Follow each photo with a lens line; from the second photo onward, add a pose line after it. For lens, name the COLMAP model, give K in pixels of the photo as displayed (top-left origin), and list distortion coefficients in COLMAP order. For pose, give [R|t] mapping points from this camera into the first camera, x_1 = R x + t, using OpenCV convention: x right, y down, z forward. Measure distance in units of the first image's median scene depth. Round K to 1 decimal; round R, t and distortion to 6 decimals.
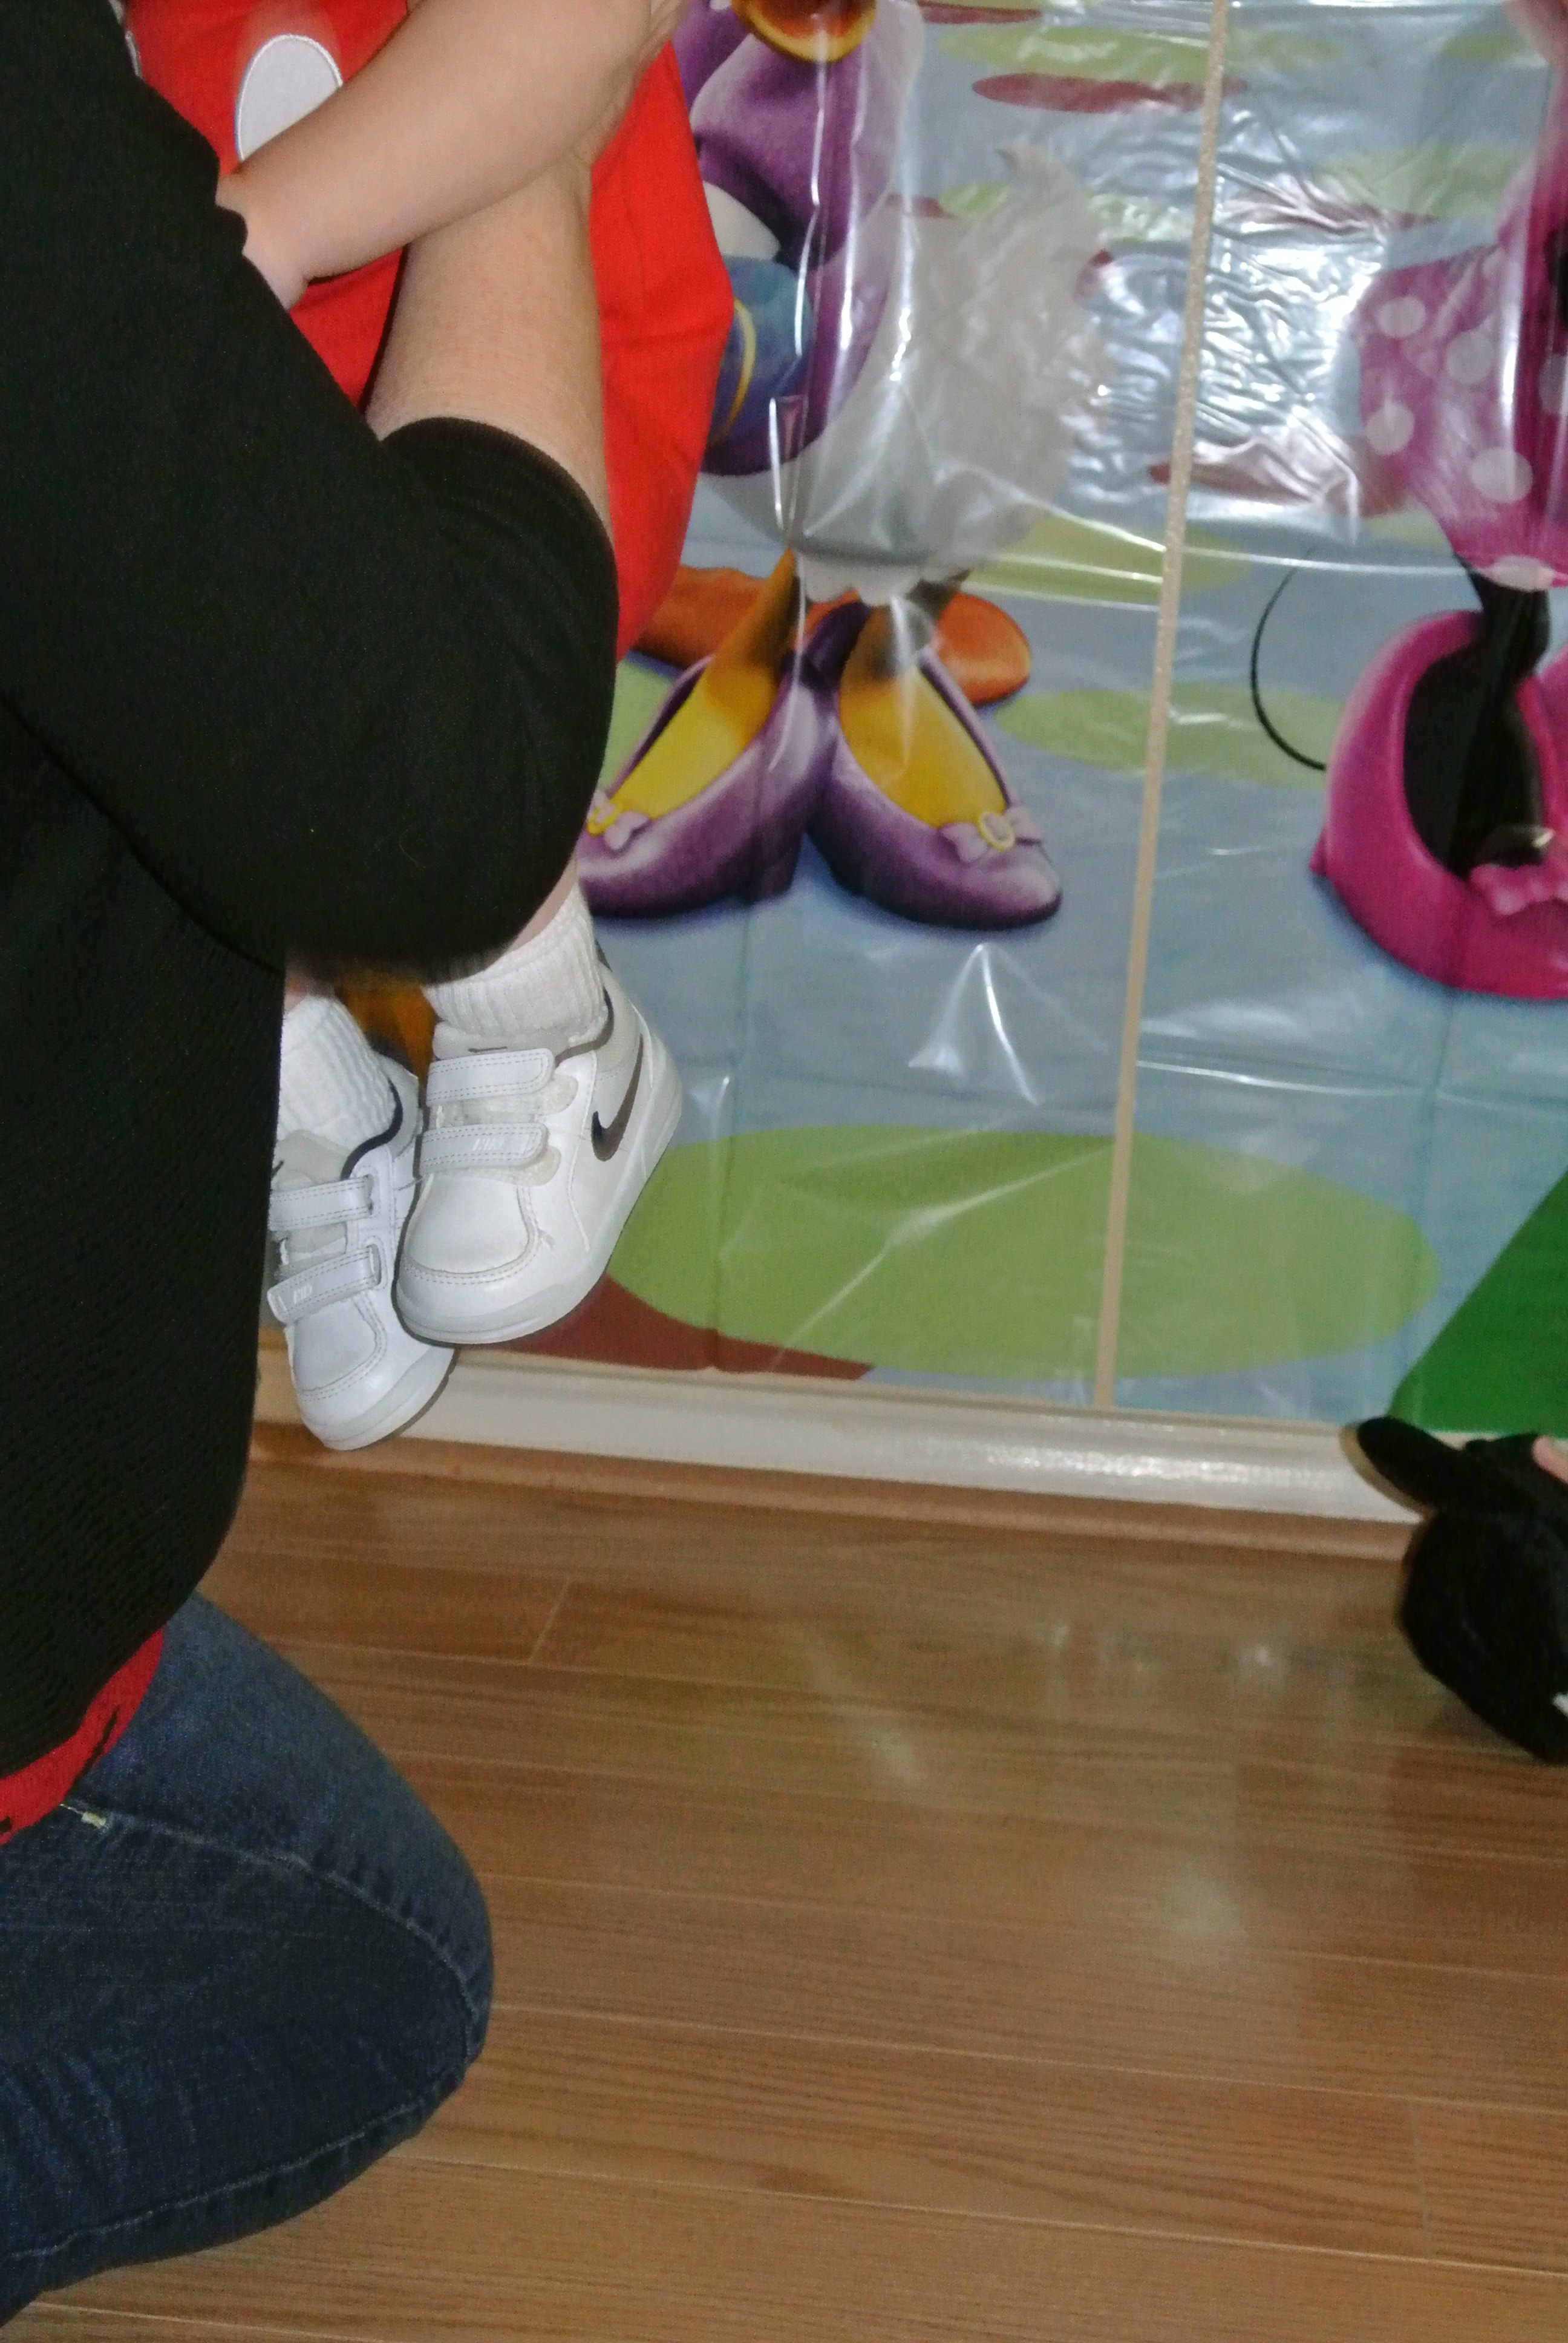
lens RADIAL K [[3498.5, 0, 796.8], [0, 3498.5, 1174.0], [0, 0, 1]] dist [-0.026978, 0.043265]
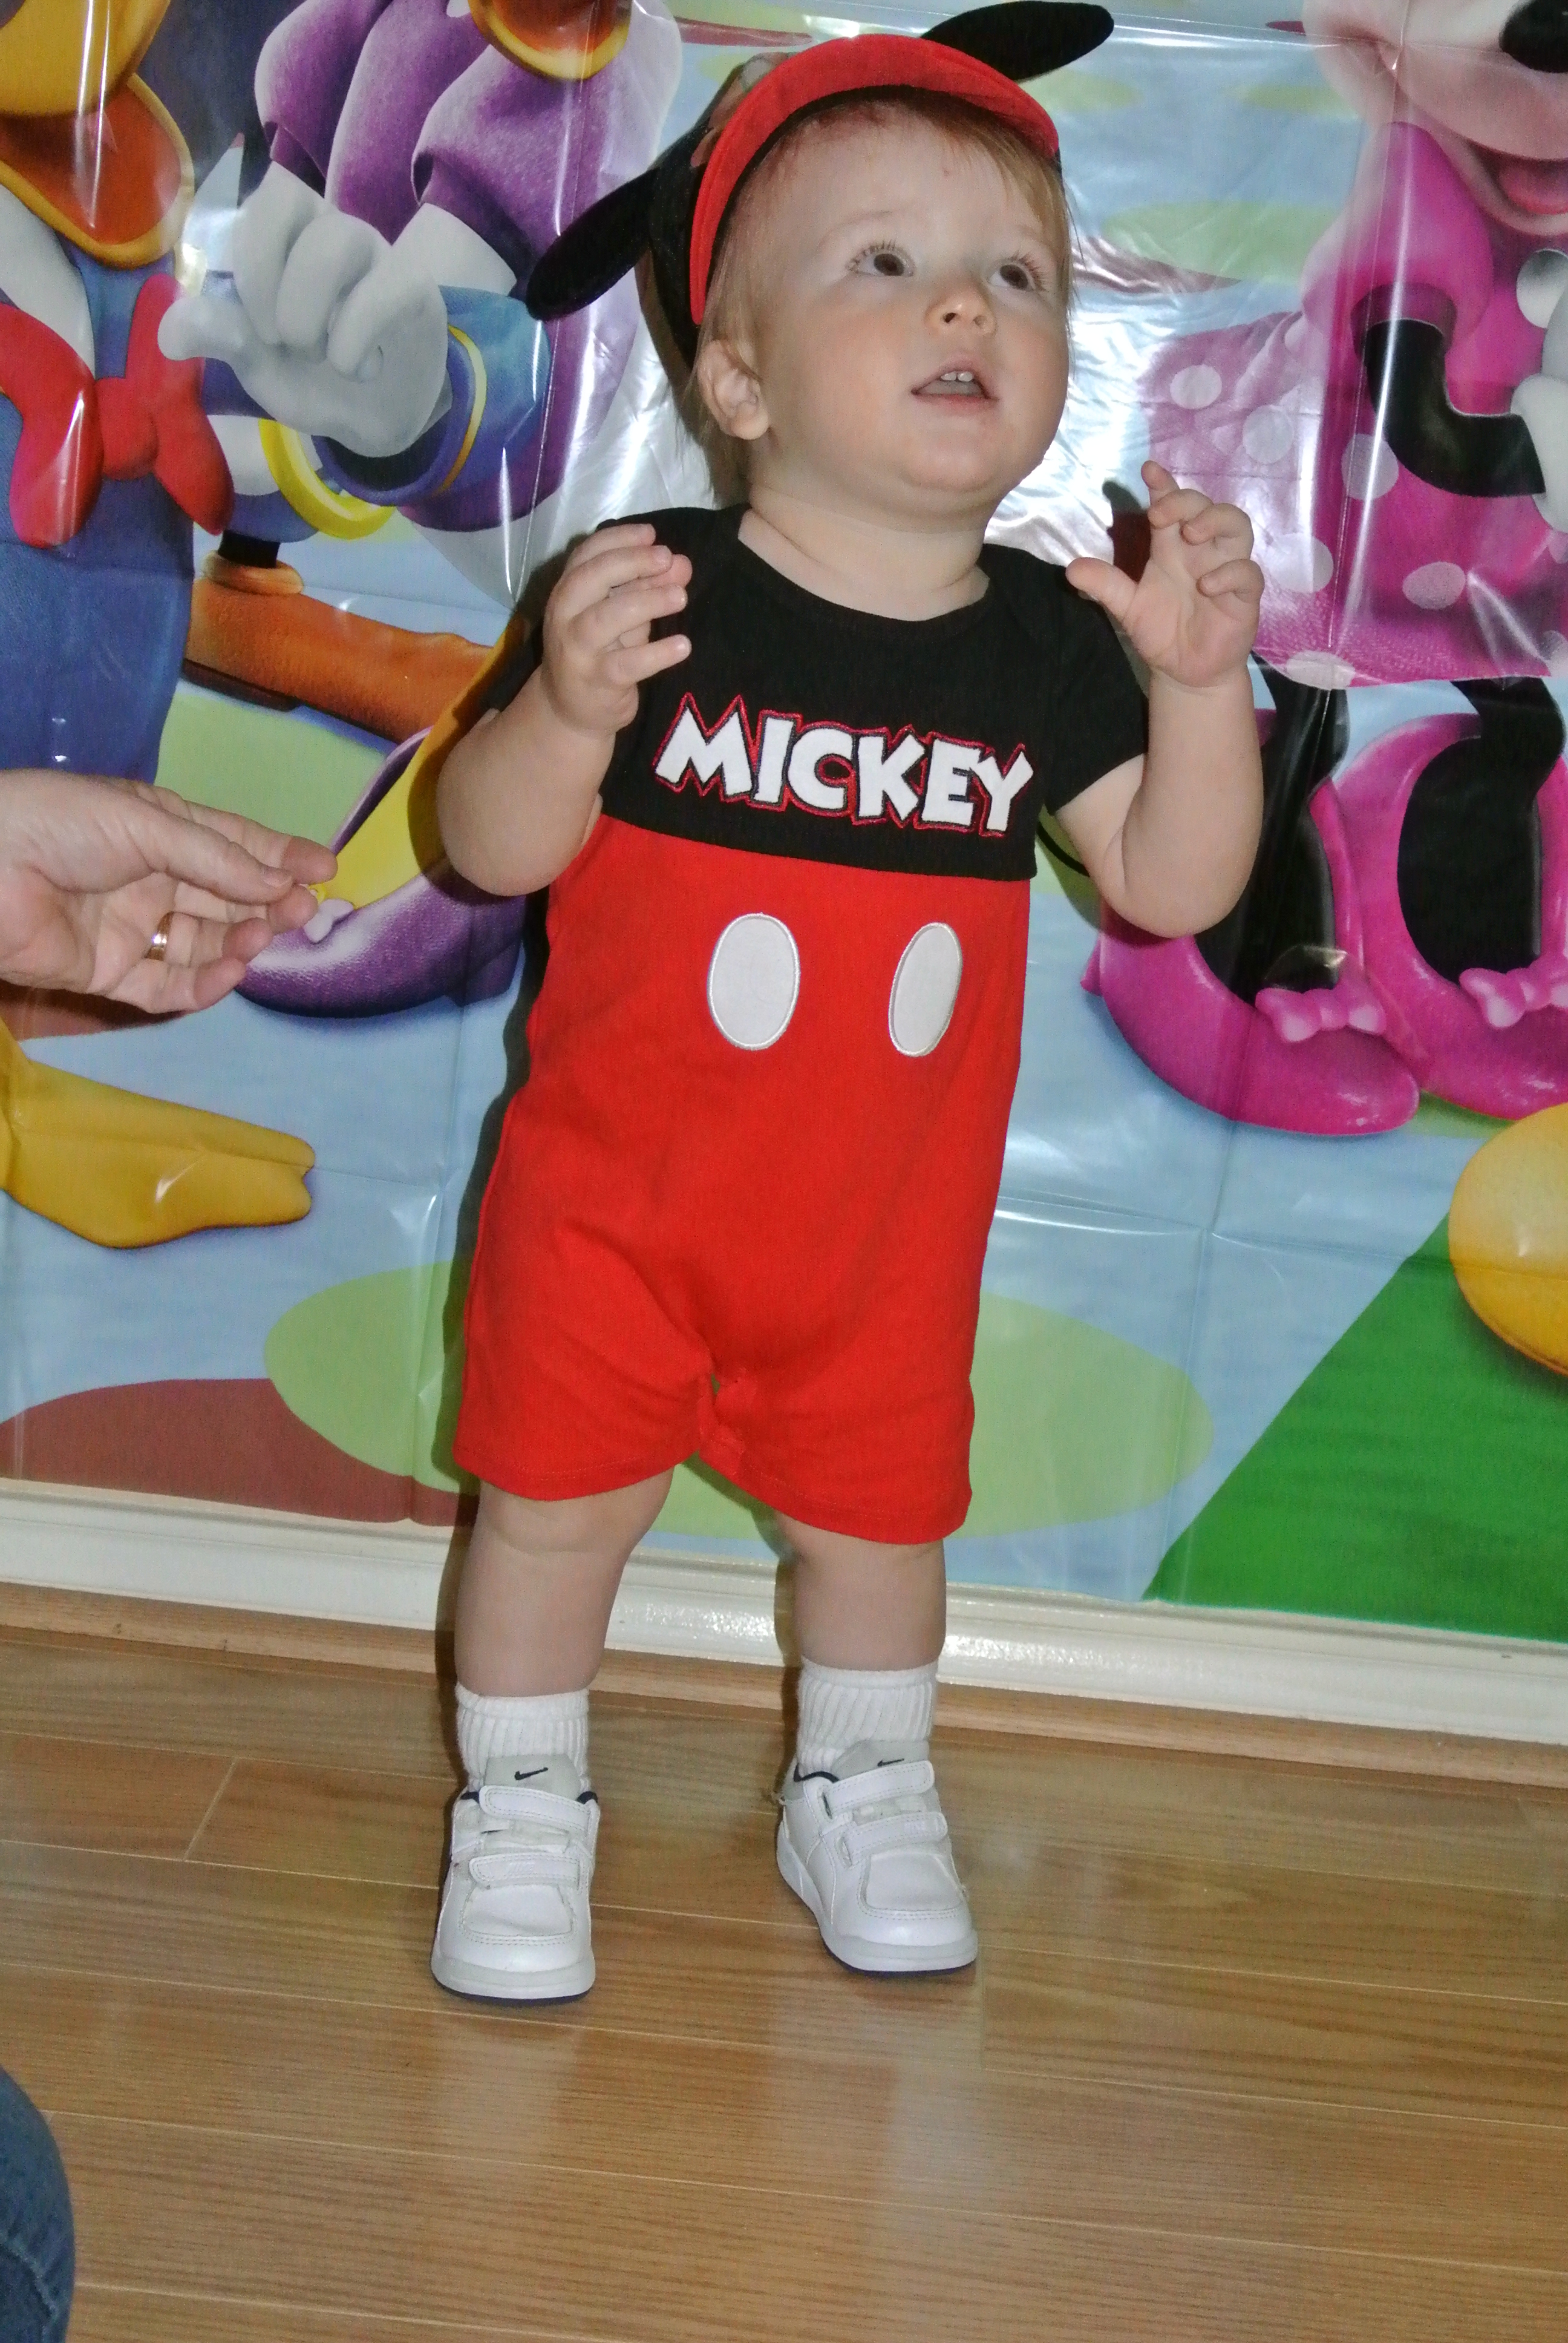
lens RADIAL K [[3476.9, 0, 788.9], [0, 3476.9, 1170.0], [0, 0, 1]] dist [-0.010668, -0.005266]
pose [[0.996976, 0.027602, 0.072645, 0.006456], [-0.024974, 0.999009, -0.036836, -0.004184], [-0.073590, 0.034911, 0.996677, 0.106954]]
